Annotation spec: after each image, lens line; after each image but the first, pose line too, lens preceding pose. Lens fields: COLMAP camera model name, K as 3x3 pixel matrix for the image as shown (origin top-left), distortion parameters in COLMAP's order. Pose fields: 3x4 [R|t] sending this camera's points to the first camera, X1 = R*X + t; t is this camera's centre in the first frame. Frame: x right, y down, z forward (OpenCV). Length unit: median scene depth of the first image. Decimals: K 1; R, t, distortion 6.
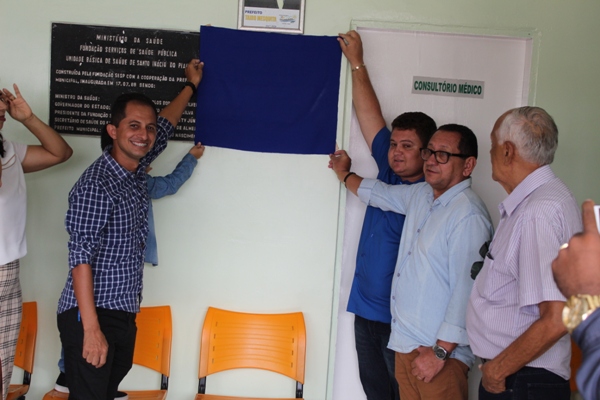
lens RADIAL K [[894.6, 0, 300.0], [0, 894.6, 186.7], [0, 0, 1]] dist [0.003842, 0.024067]
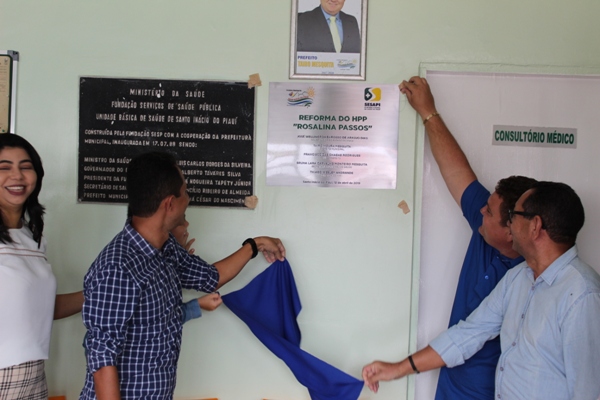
lens RADIAL K [[894.6, 0, 300.0], [0, 894.6, 186.7], [0, 0, 1]] dist [0.003842, 0.024067]
pose [[0.997993, -0.026074, -0.057706, -0.012014], [0.022409, 0.997745, -0.063270, -0.014331], [0.059225, 0.061850, 0.996327, 0.138230]]
